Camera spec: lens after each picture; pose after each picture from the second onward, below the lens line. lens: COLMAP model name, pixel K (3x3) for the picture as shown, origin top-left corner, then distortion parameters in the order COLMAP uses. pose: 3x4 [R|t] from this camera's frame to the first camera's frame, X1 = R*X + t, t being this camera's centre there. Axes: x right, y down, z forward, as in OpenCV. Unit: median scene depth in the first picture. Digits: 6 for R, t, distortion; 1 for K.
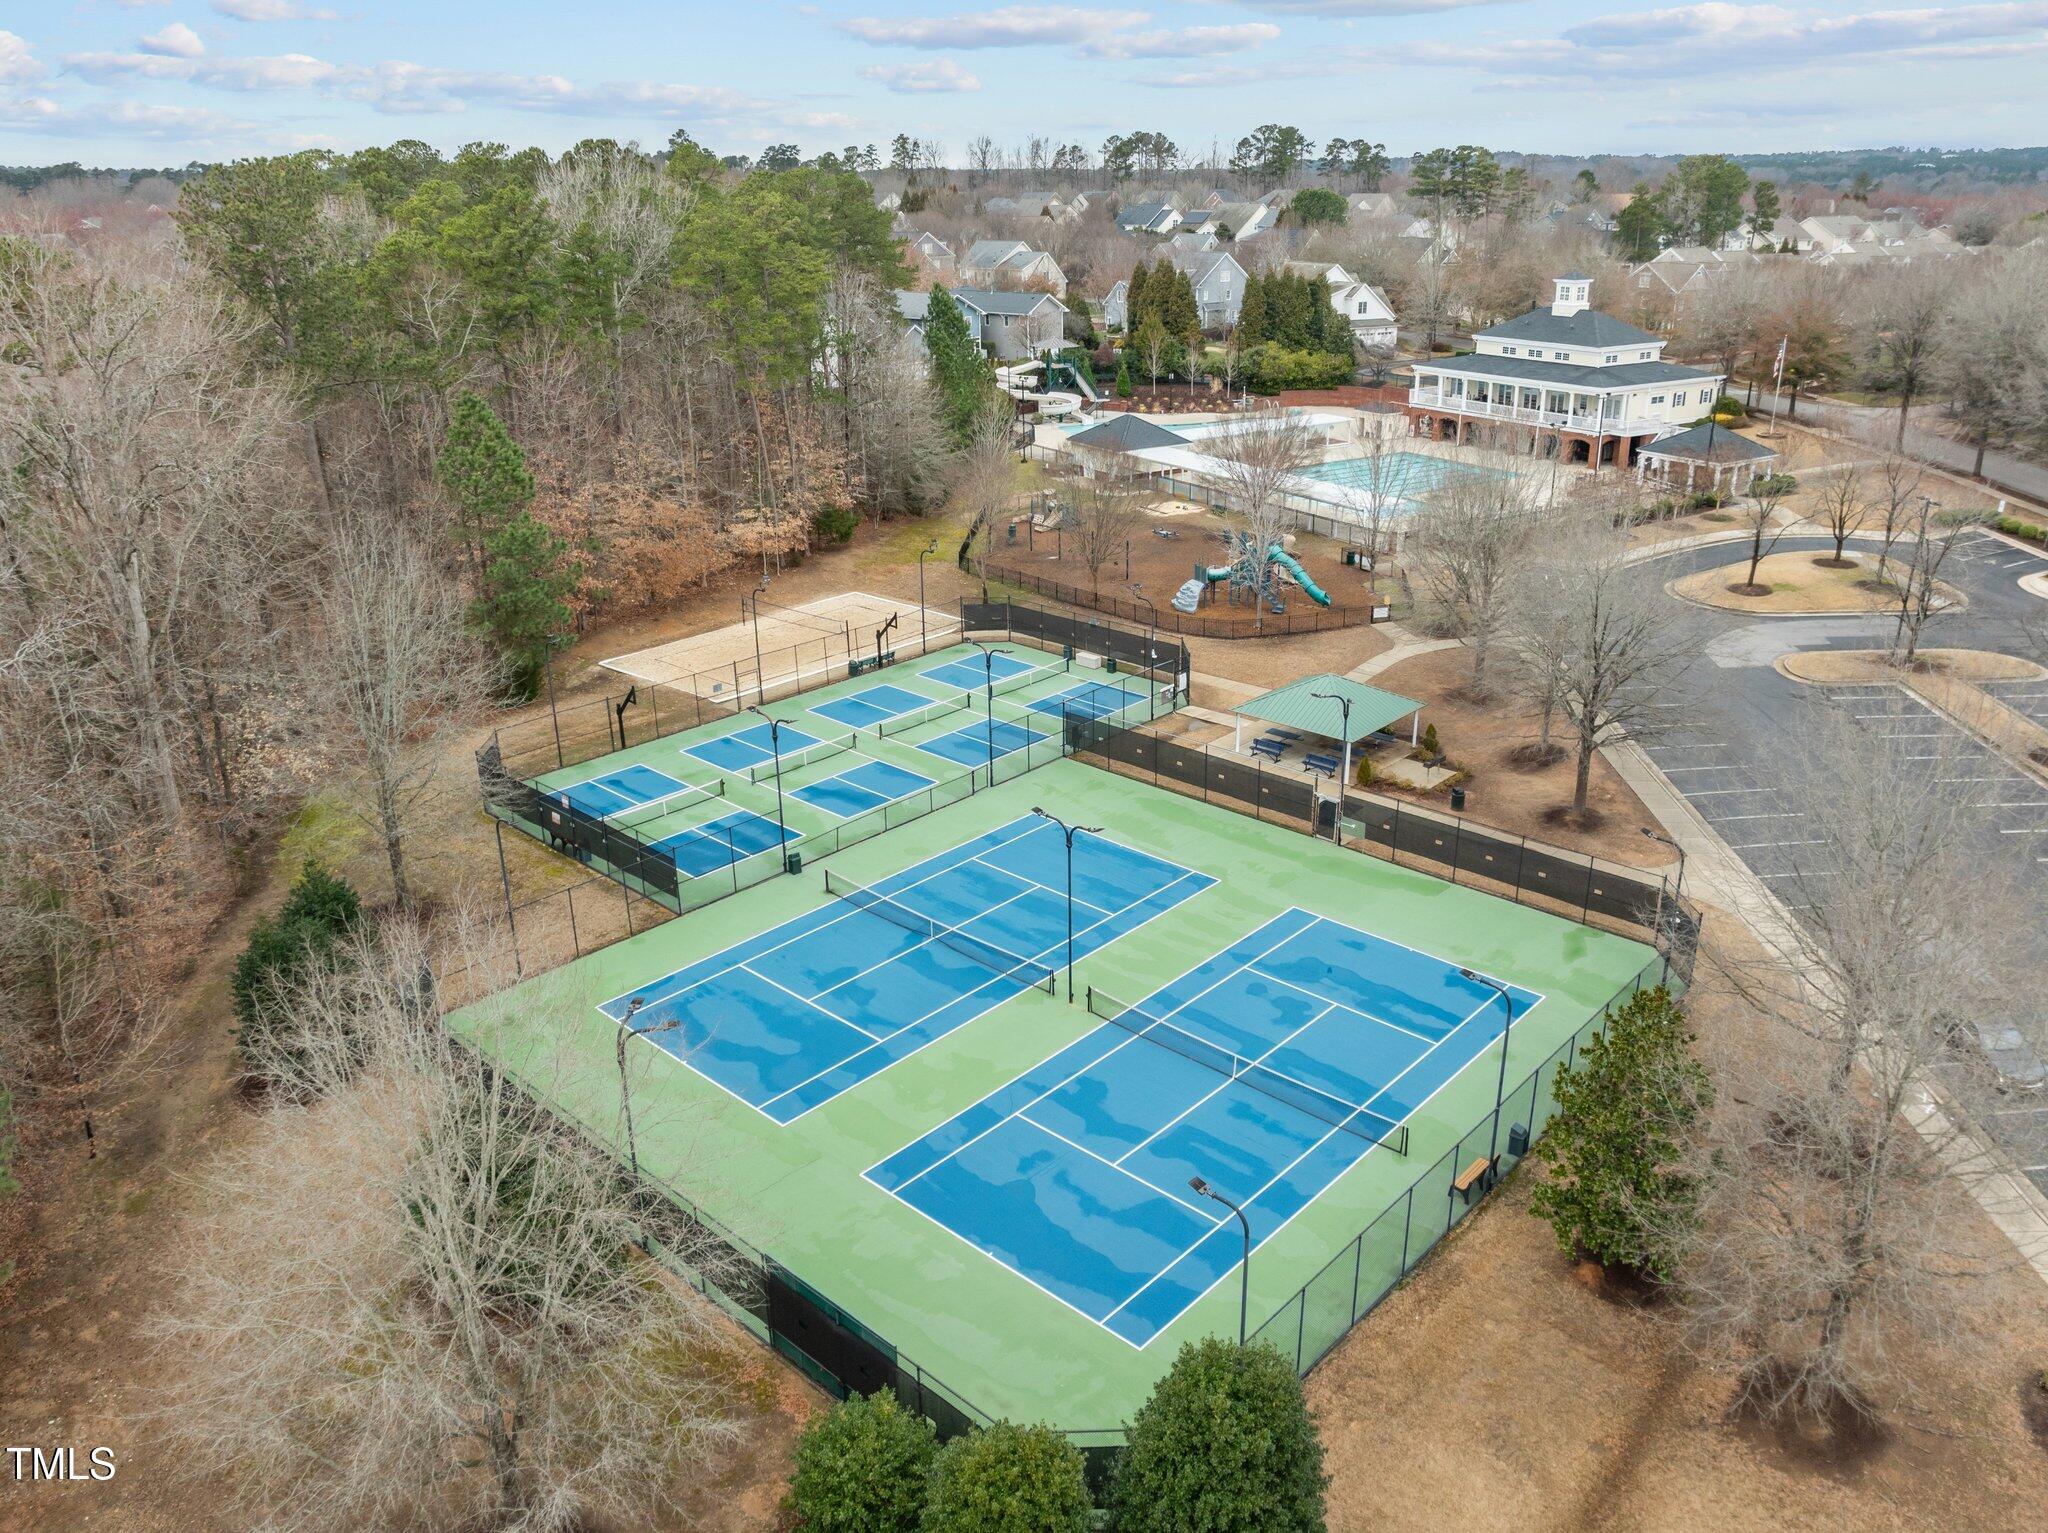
lens RADIAL K [[1515.1, 0, 1021.0], [0, 1515.1, 699.8], [0, 0, 1]] dist [-0.000313, 0.006007]
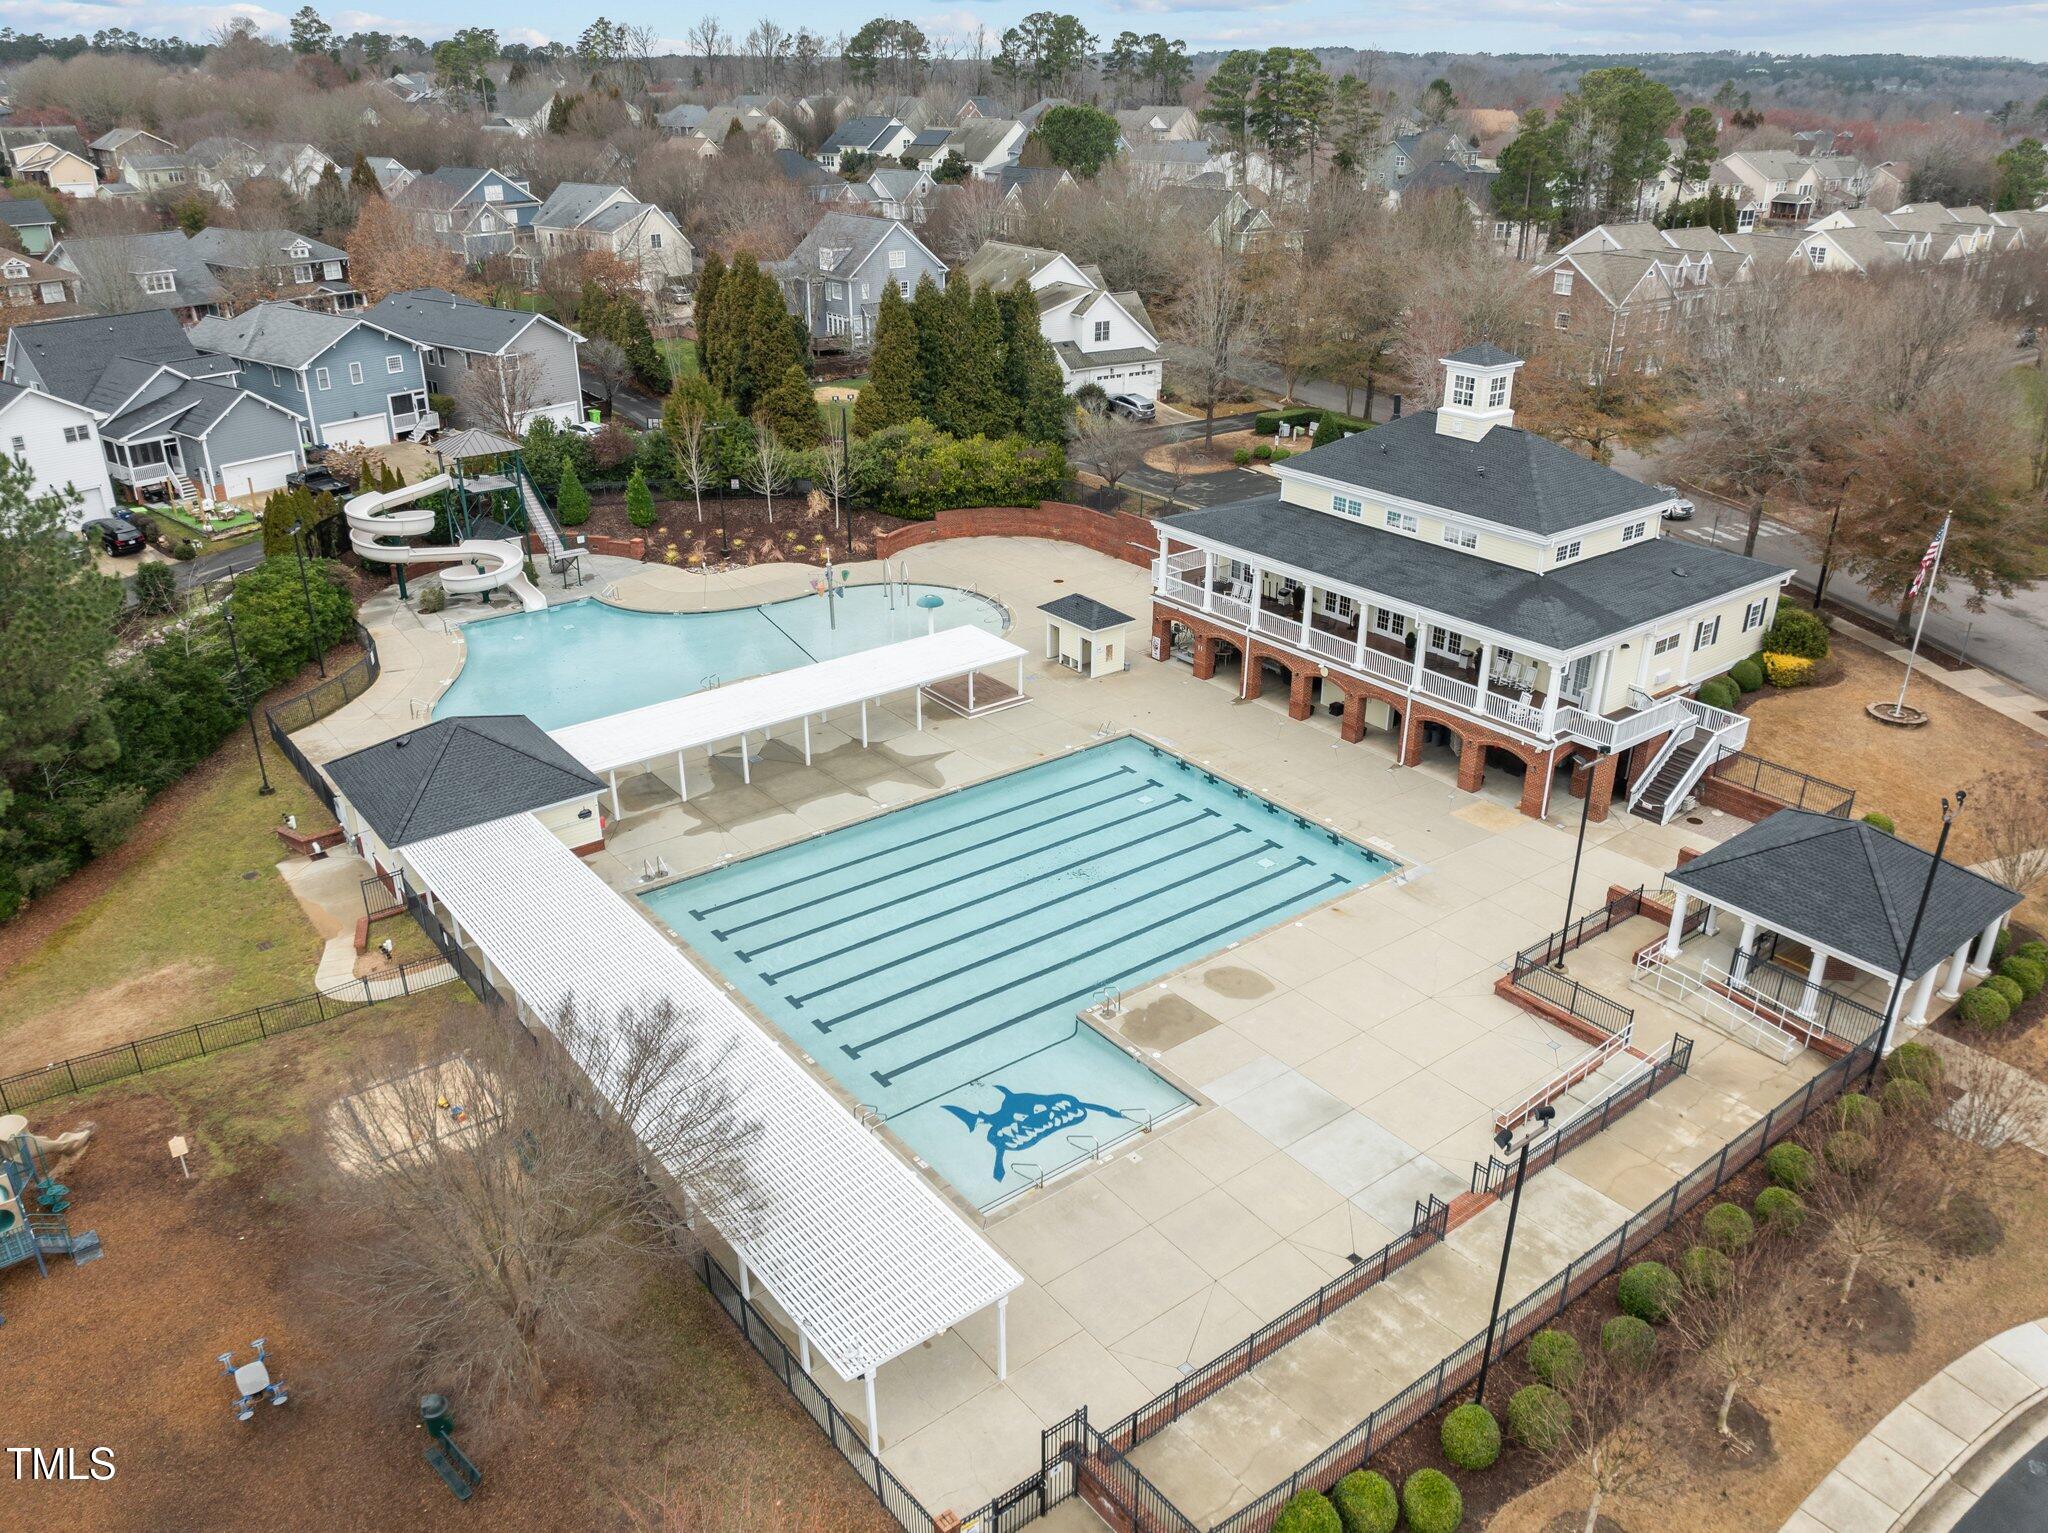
lens RADIAL K [[1472.7, 0, 1024.6], [0, 1472.7, 691.1], [0, 0, 1]] dist [-0.008251, -0.001616]
pose [[0.995055, -0.026568, 0.095705, 0.137350], [0.019776, 0.997264, 0.071225, -0.161032], [-0.097335, -0.068980, 0.992858, 0.427615]]
